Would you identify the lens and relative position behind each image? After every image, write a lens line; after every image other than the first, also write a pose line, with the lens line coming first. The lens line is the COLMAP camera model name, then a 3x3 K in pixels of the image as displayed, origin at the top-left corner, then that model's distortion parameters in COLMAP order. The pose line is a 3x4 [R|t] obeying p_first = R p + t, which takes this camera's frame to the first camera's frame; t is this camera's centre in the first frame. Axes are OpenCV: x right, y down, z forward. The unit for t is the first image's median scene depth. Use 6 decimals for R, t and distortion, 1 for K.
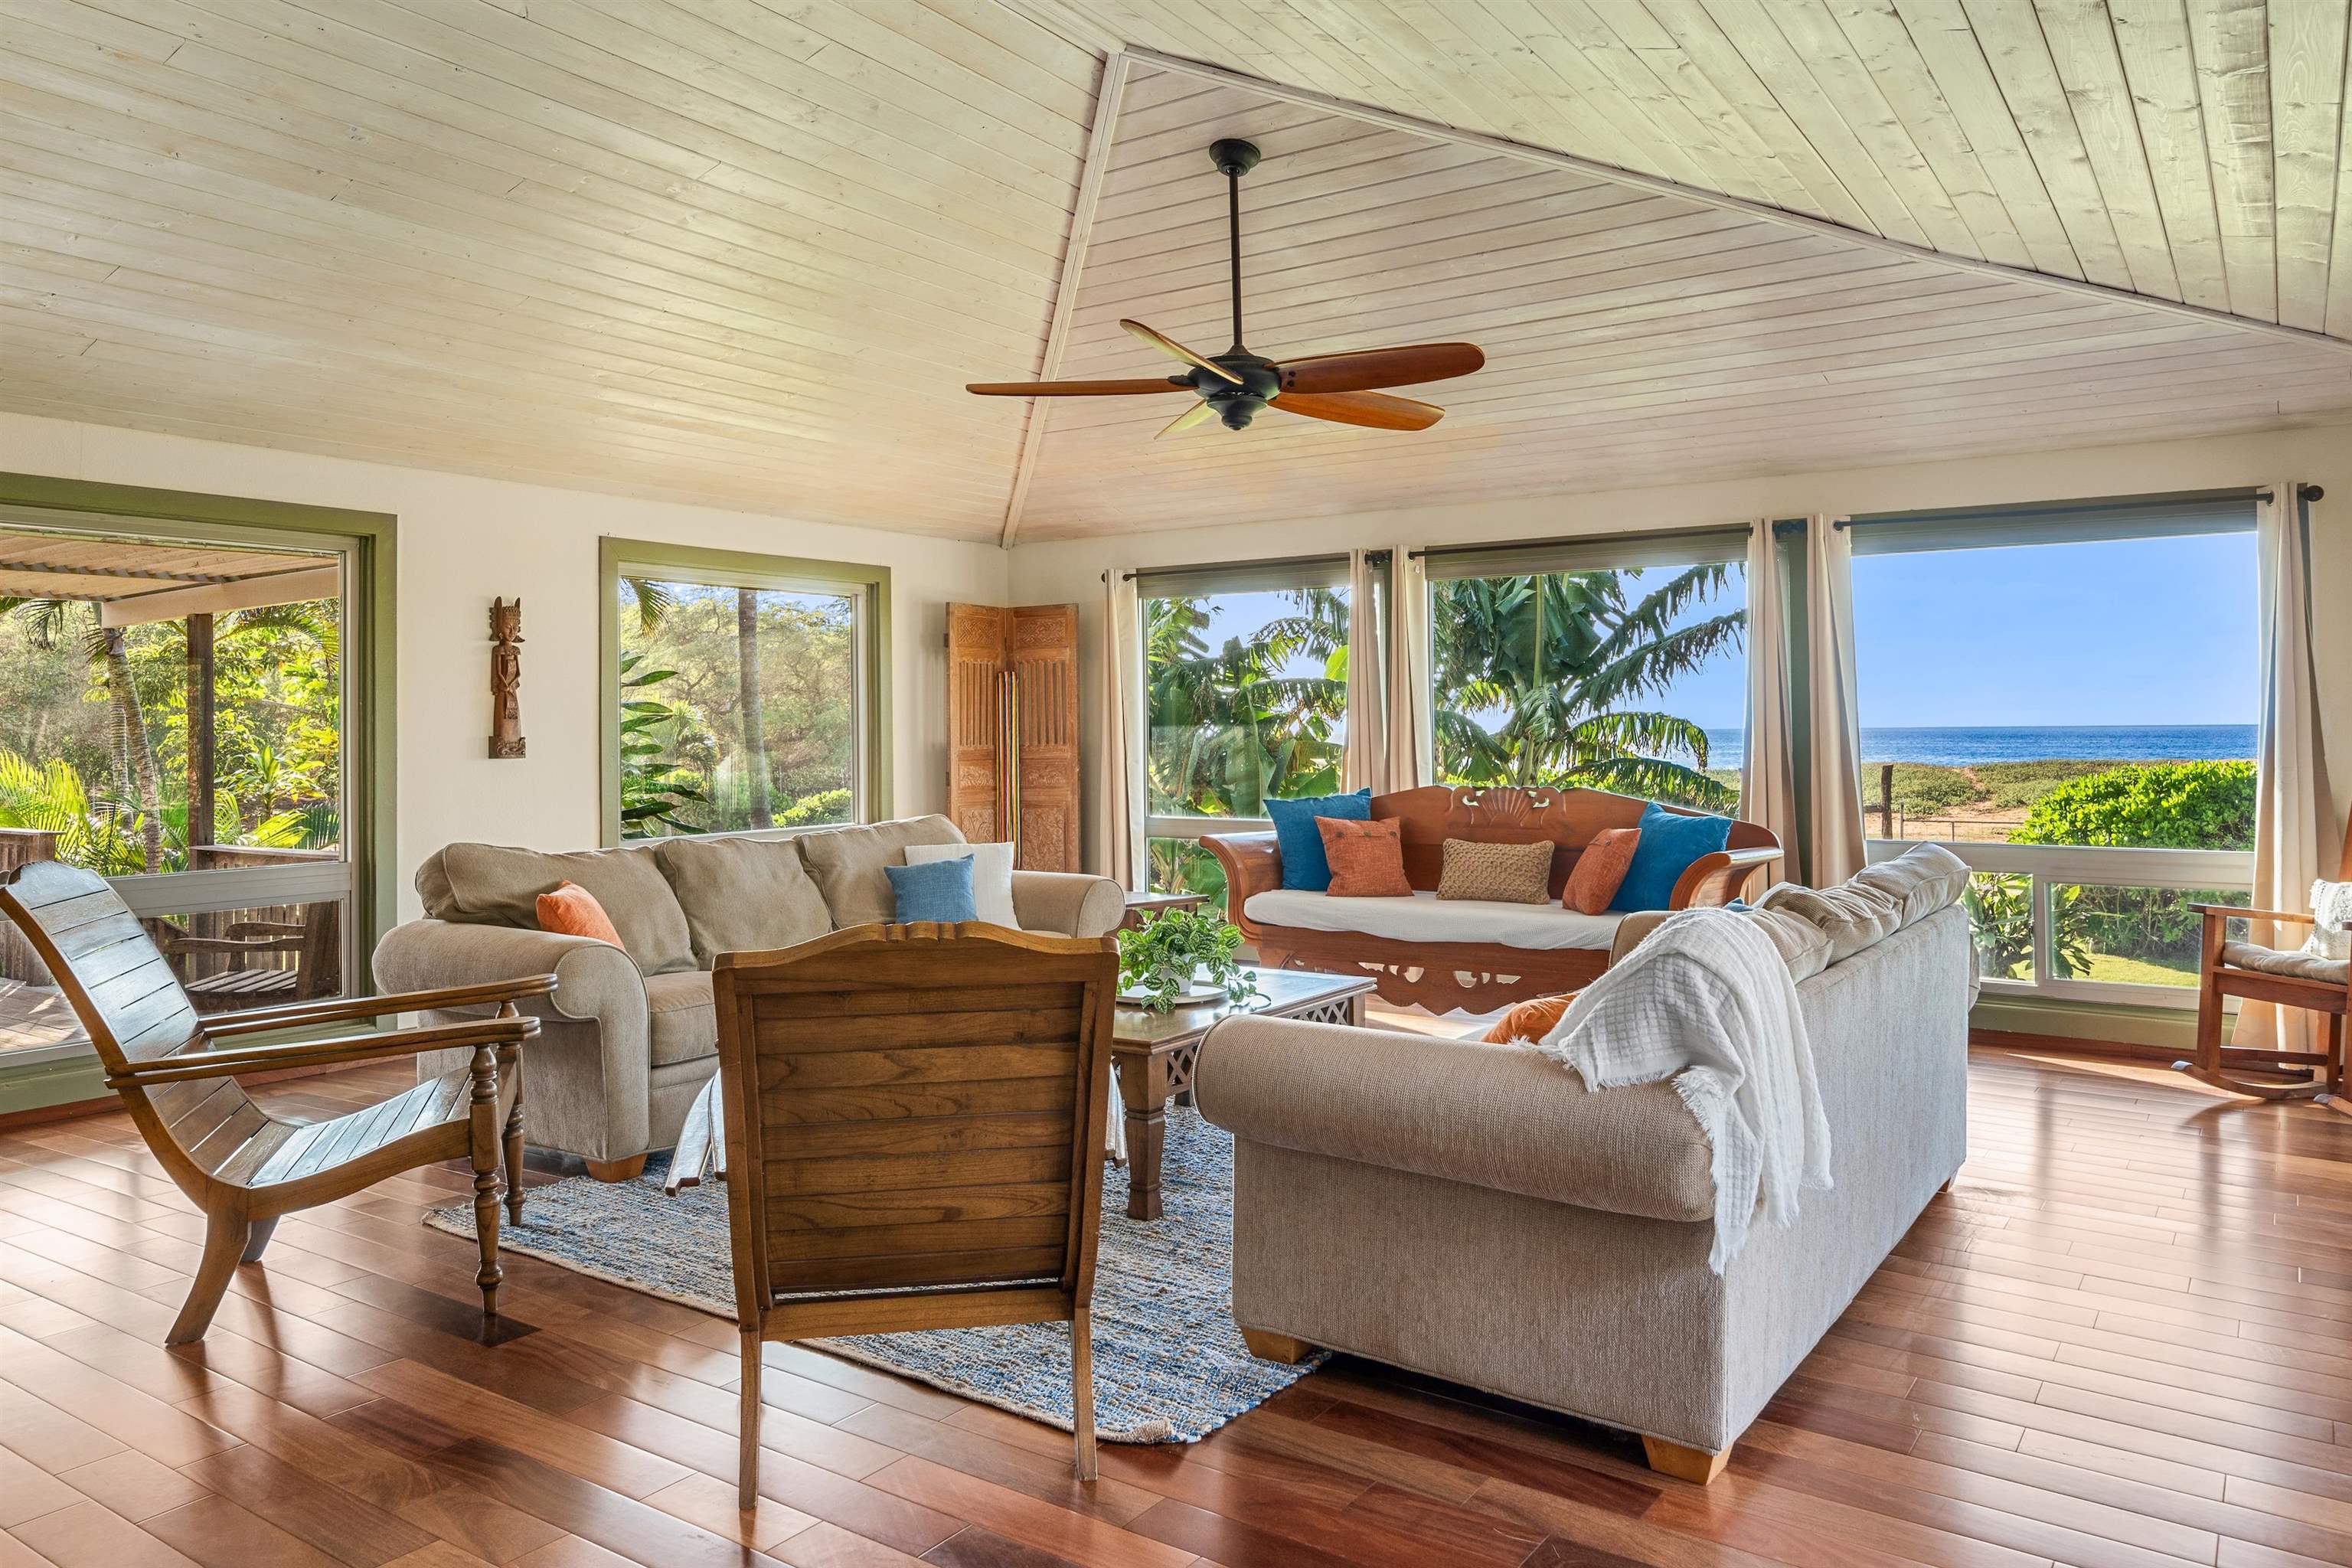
lens RADIAL K [[1596.5, 0, 1181.7], [0, 1596.5, 709.0], [0, 0, 1]] dist [0.020547, -0.003379]
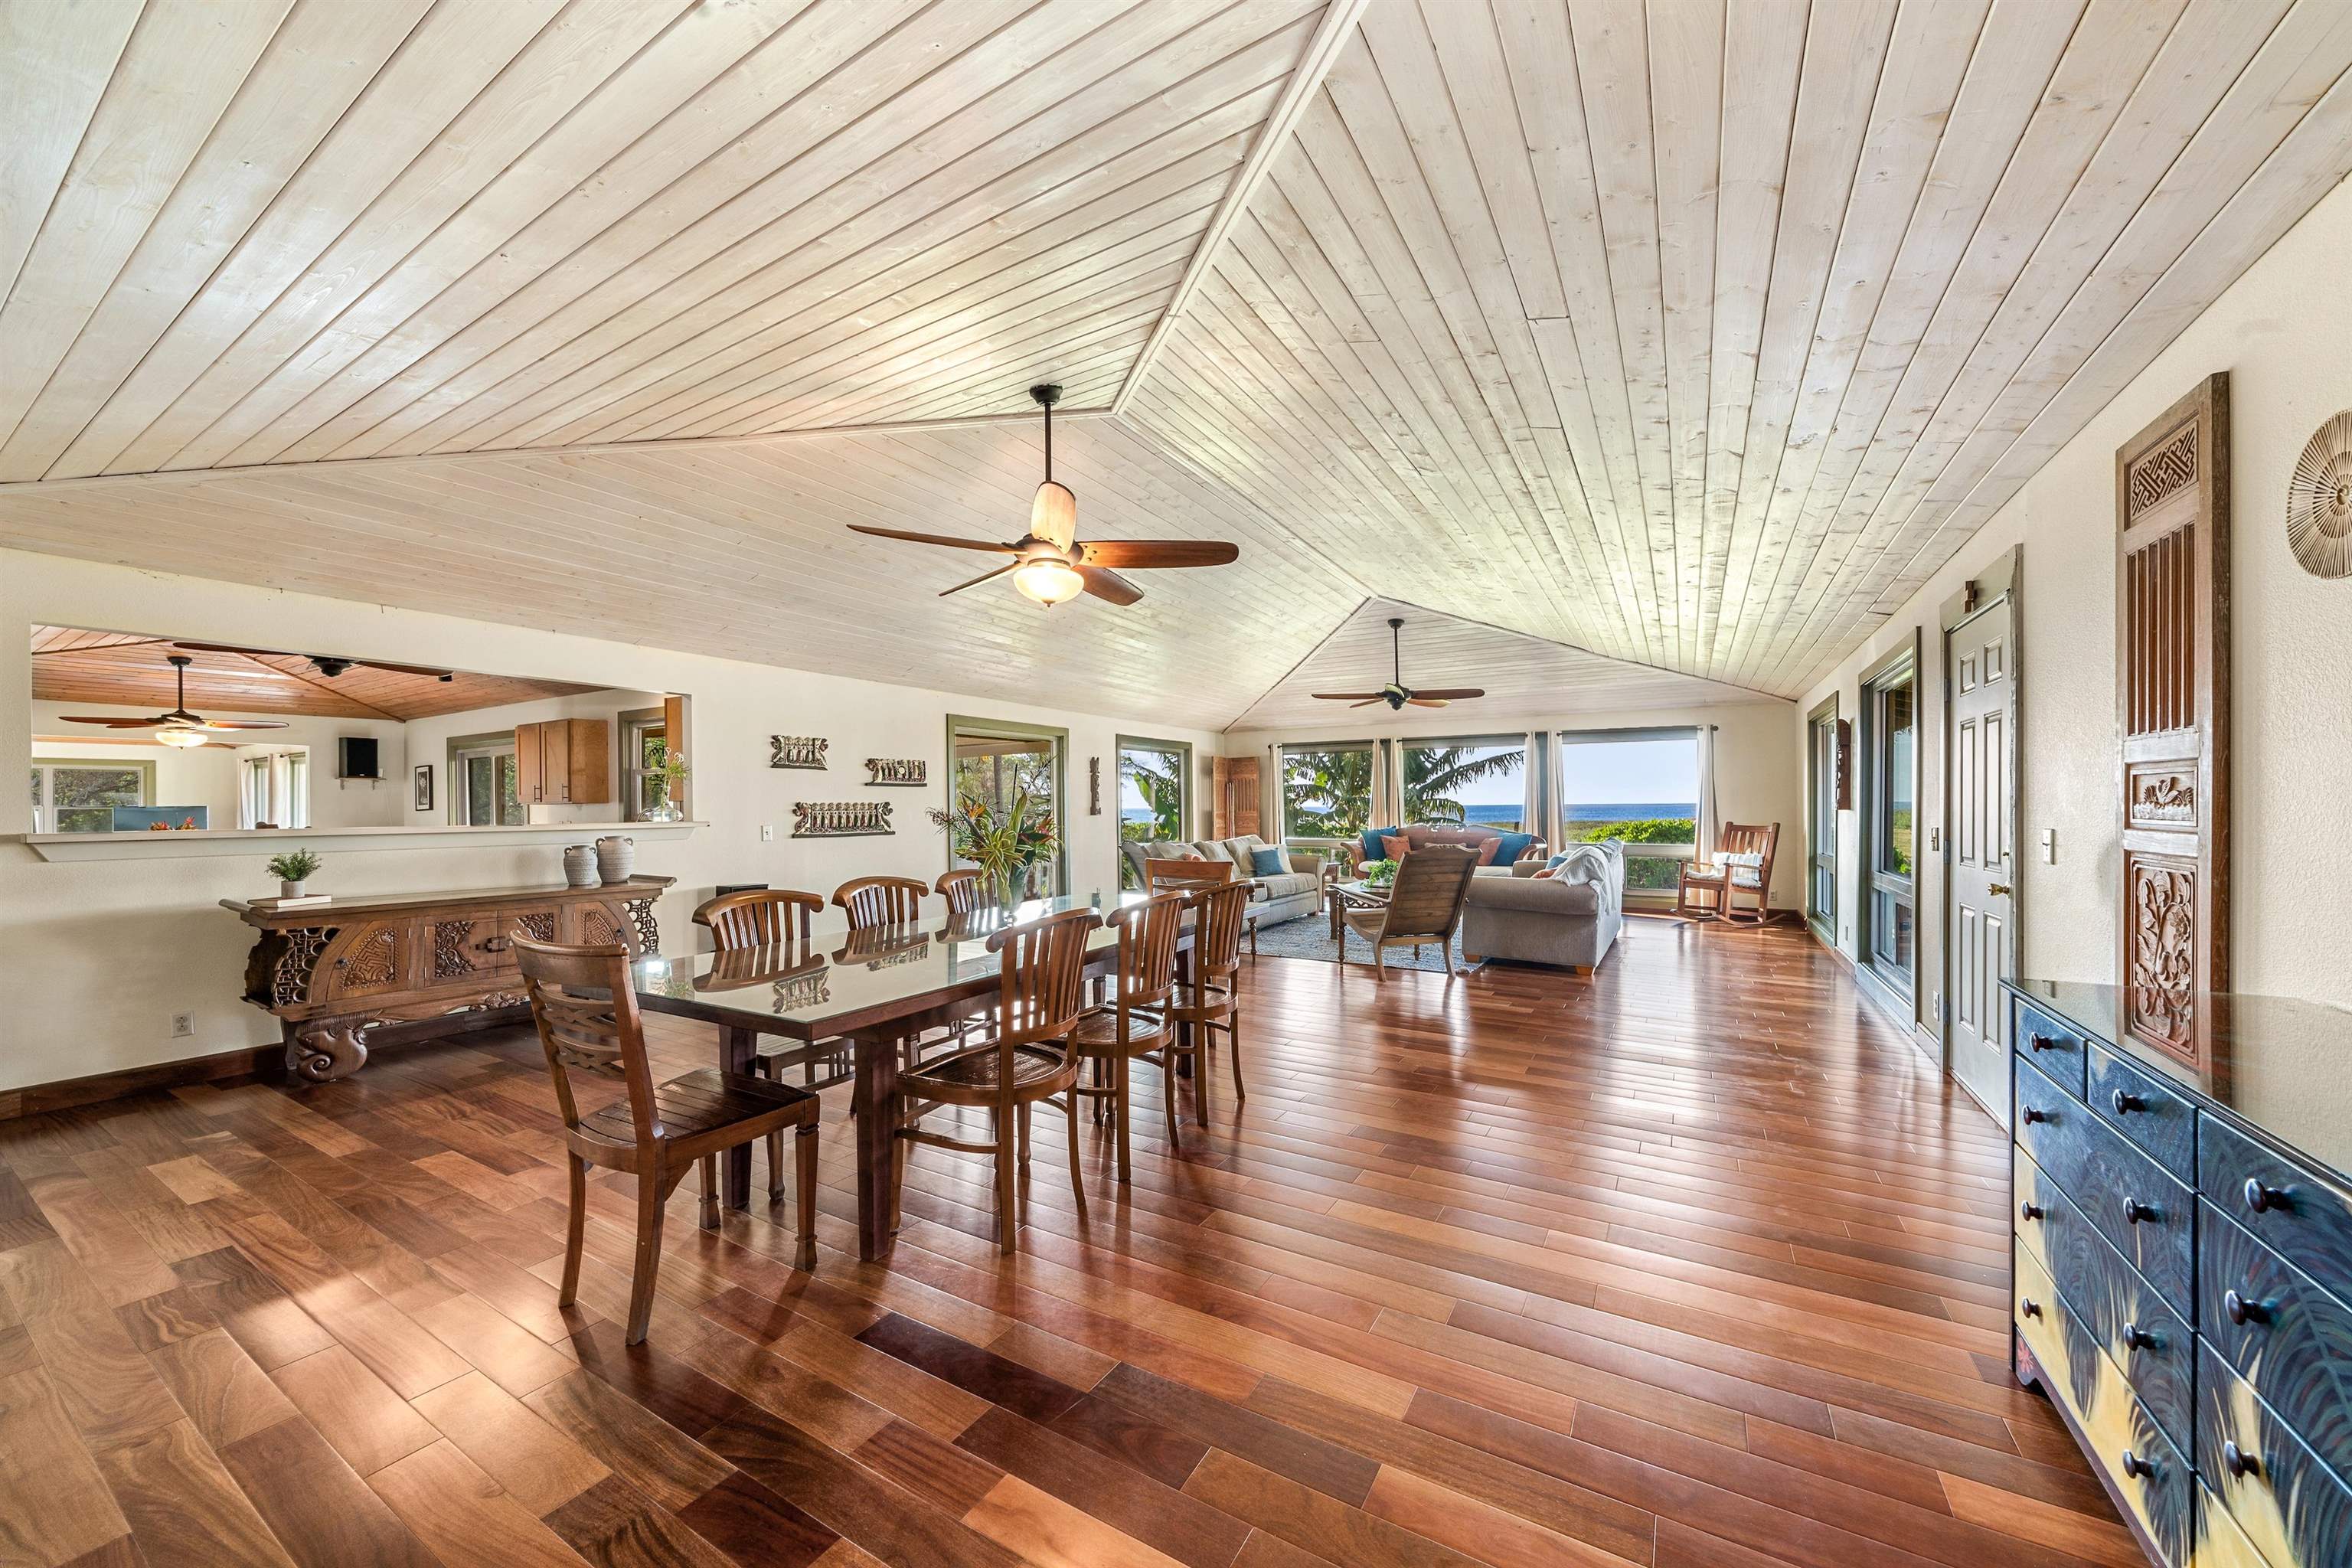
lens RADIAL K [[851.2, 0, 1182.9], [0, 851.2, 808.7], [0, 0, 1]] dist [0.000296, 0.000147]
pose [[0.997278, 0.000147, 0.073729, -0.376751], [-0.001215, 0.999895, 0.014445, -0.002107], [-0.073719, -0.014496, 0.997174, -0.482062]]
